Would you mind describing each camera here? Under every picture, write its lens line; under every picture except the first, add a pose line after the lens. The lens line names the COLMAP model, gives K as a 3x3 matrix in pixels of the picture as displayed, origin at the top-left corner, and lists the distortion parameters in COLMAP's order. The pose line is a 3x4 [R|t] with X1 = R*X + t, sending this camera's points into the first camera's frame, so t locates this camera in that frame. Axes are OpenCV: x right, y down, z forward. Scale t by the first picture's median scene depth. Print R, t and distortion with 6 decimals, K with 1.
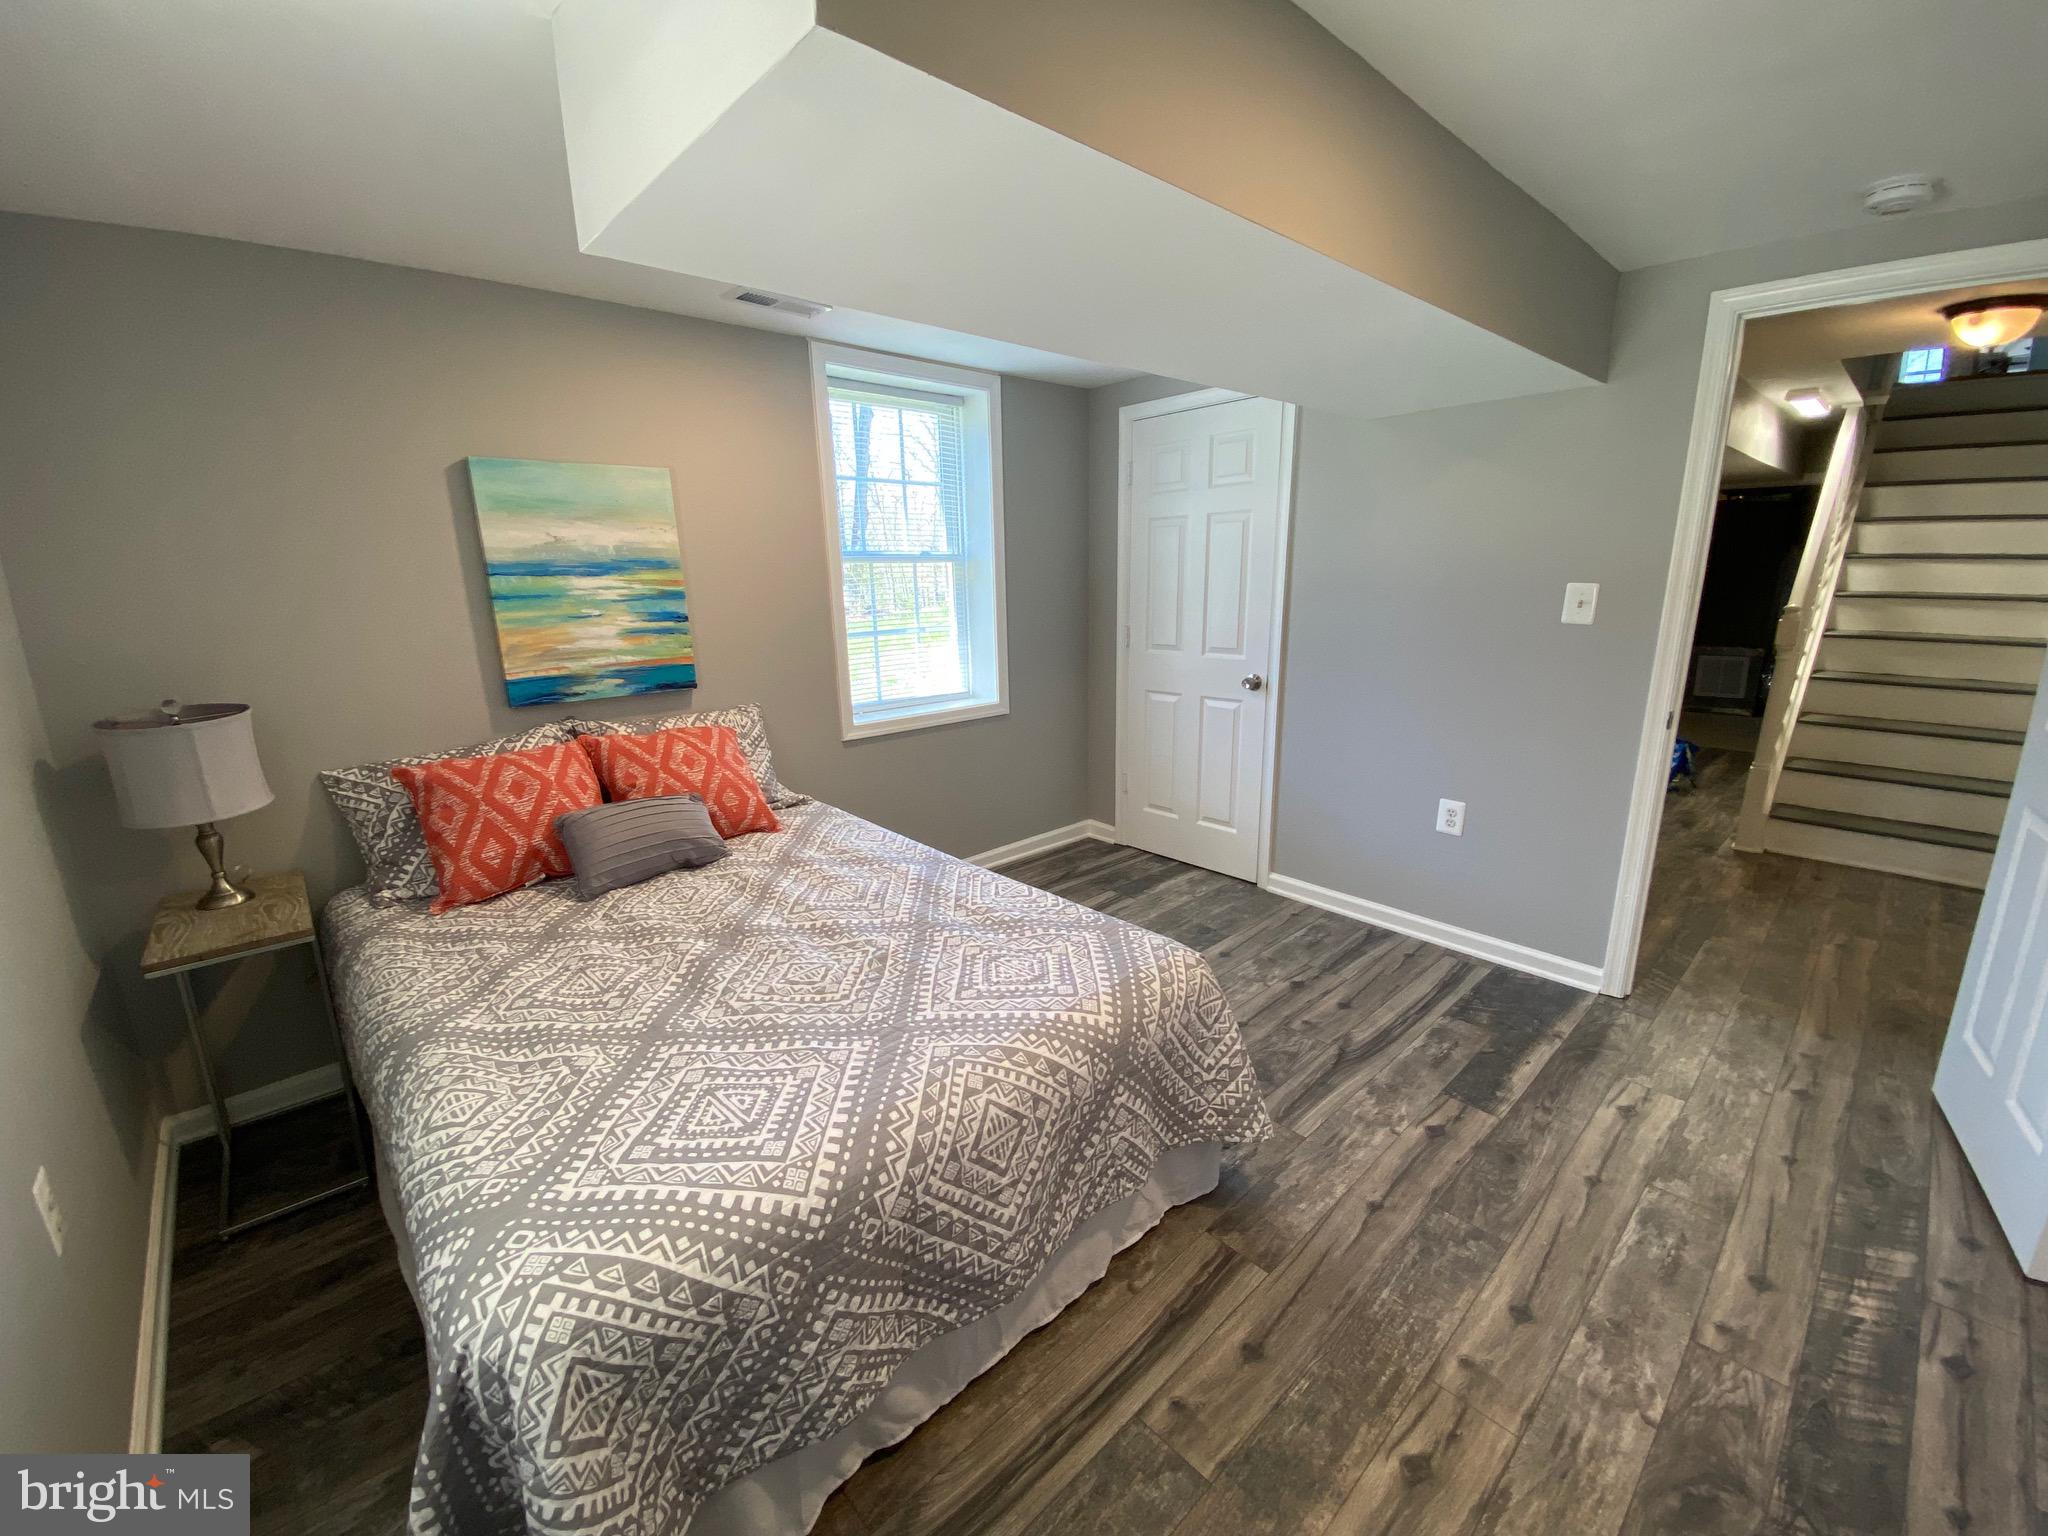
lens RADIAL K [[824.8, 0, 1023.0], [0, 824.8, 776.7], [0, 0, 1]] dist [0.034448, -0.027129]
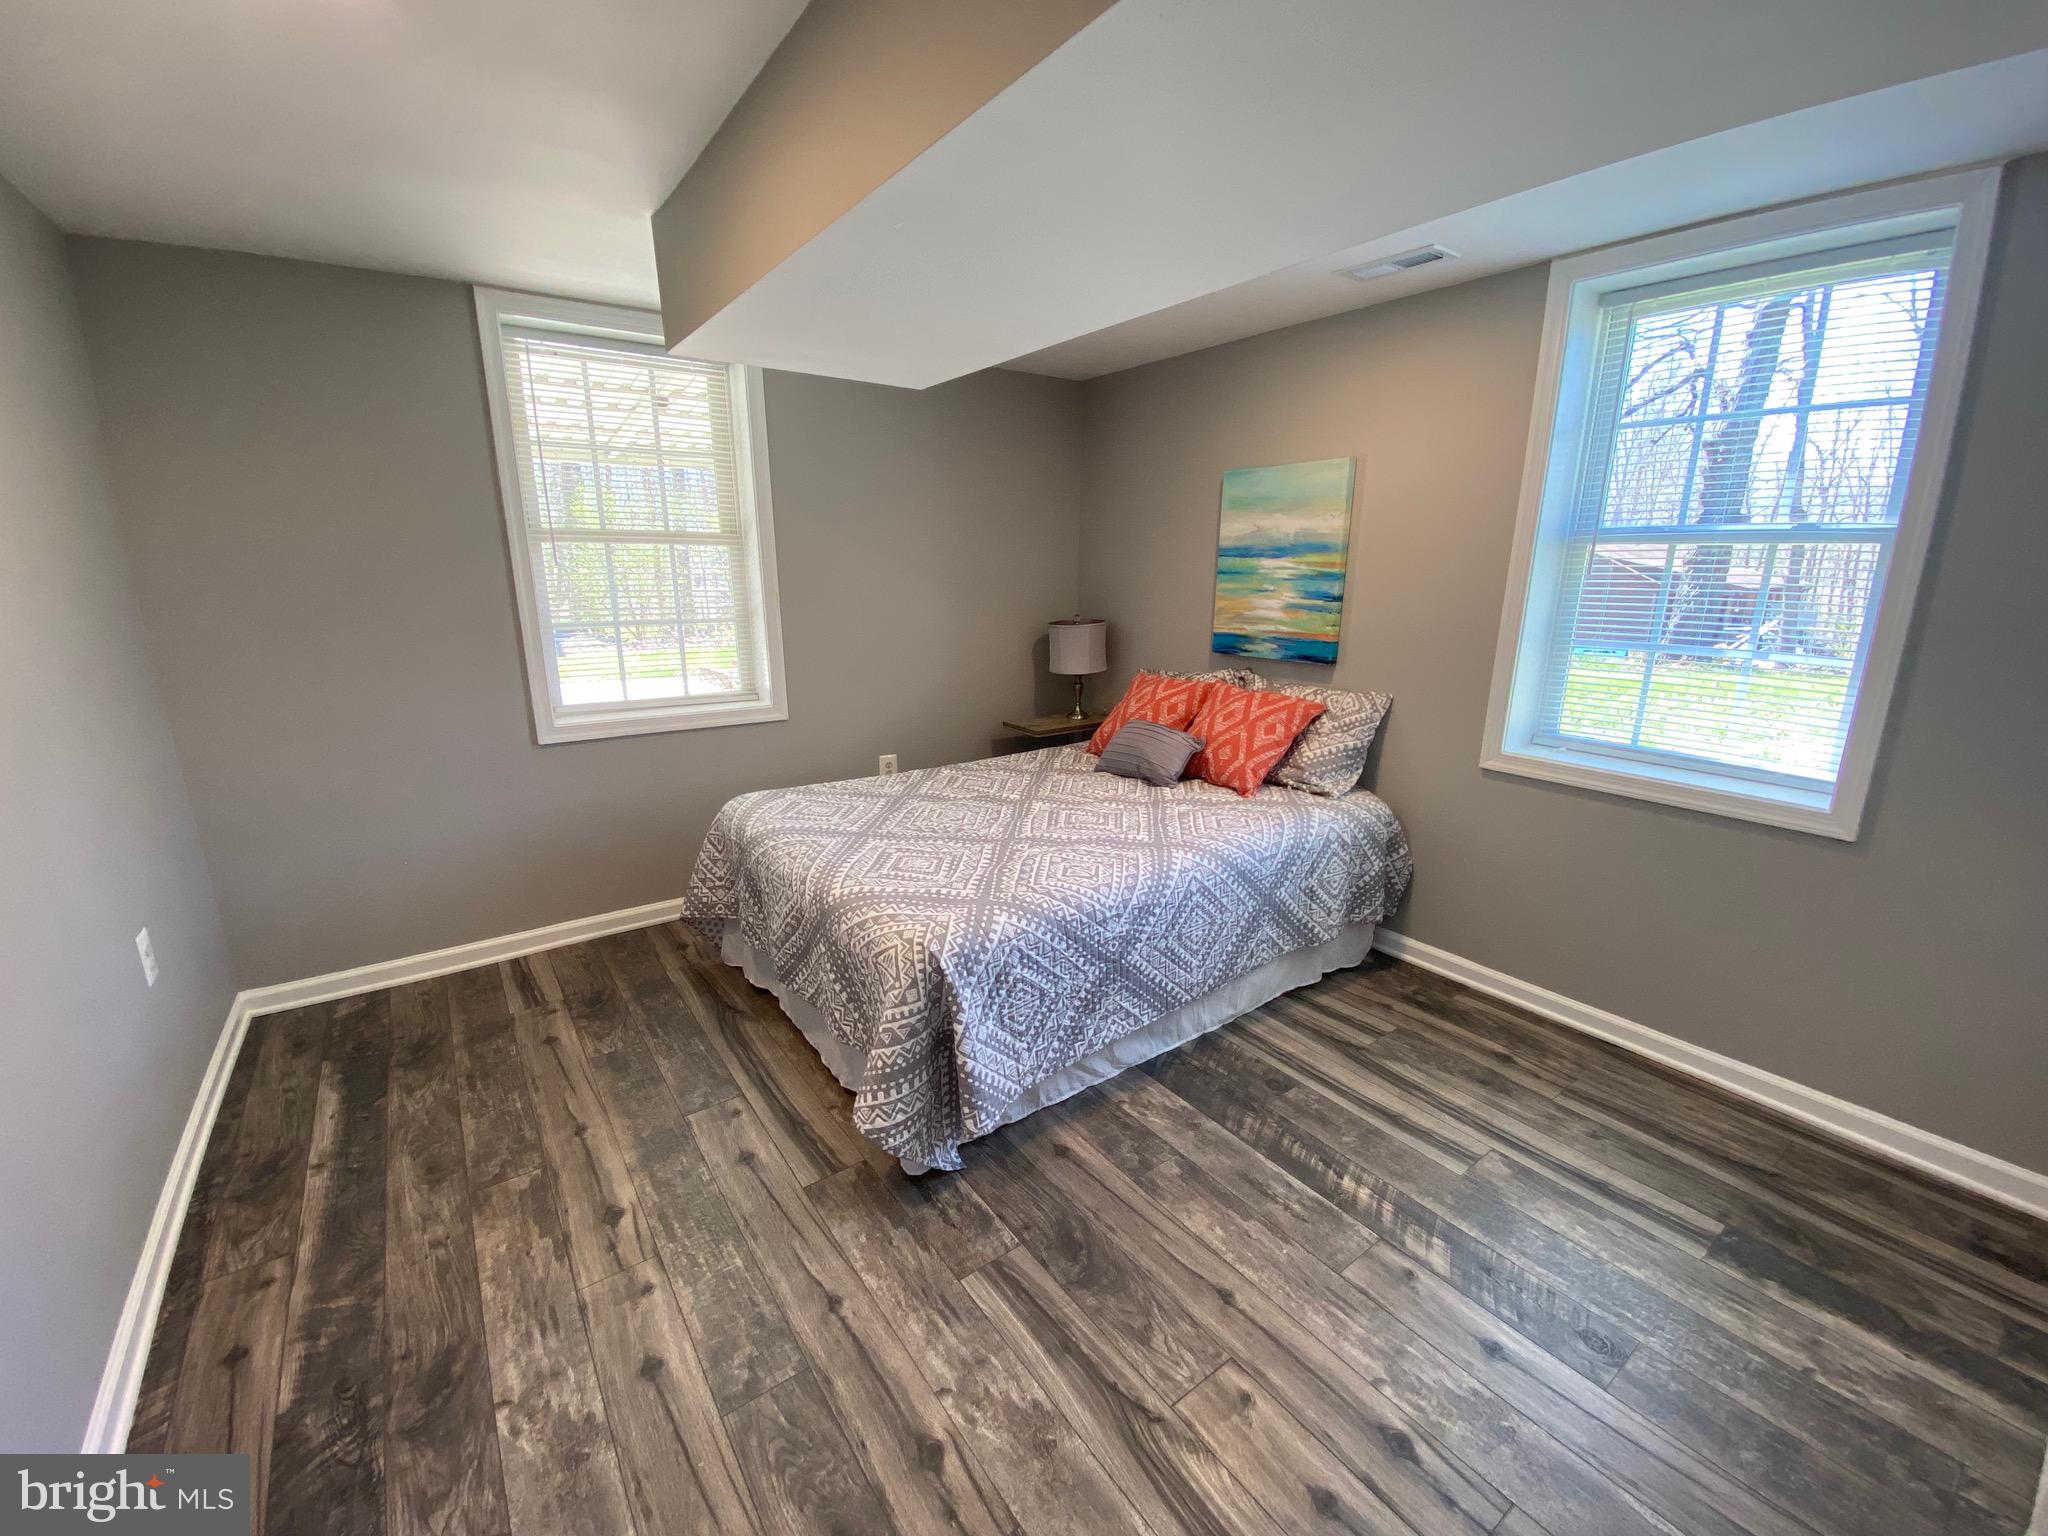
lens RADIAL K [[824.8, 0, 1023.0], [0, 824.8, 776.7], [0, 0, 1]] dist [0.034448, -0.027129]
pose [[-0.115353, 0.270883, -0.955676, 0.823034], [-0.246471, 0.924205, 0.291713, -0.219641], [0.962261, 0.269196, -0.039845, 0.822187]]
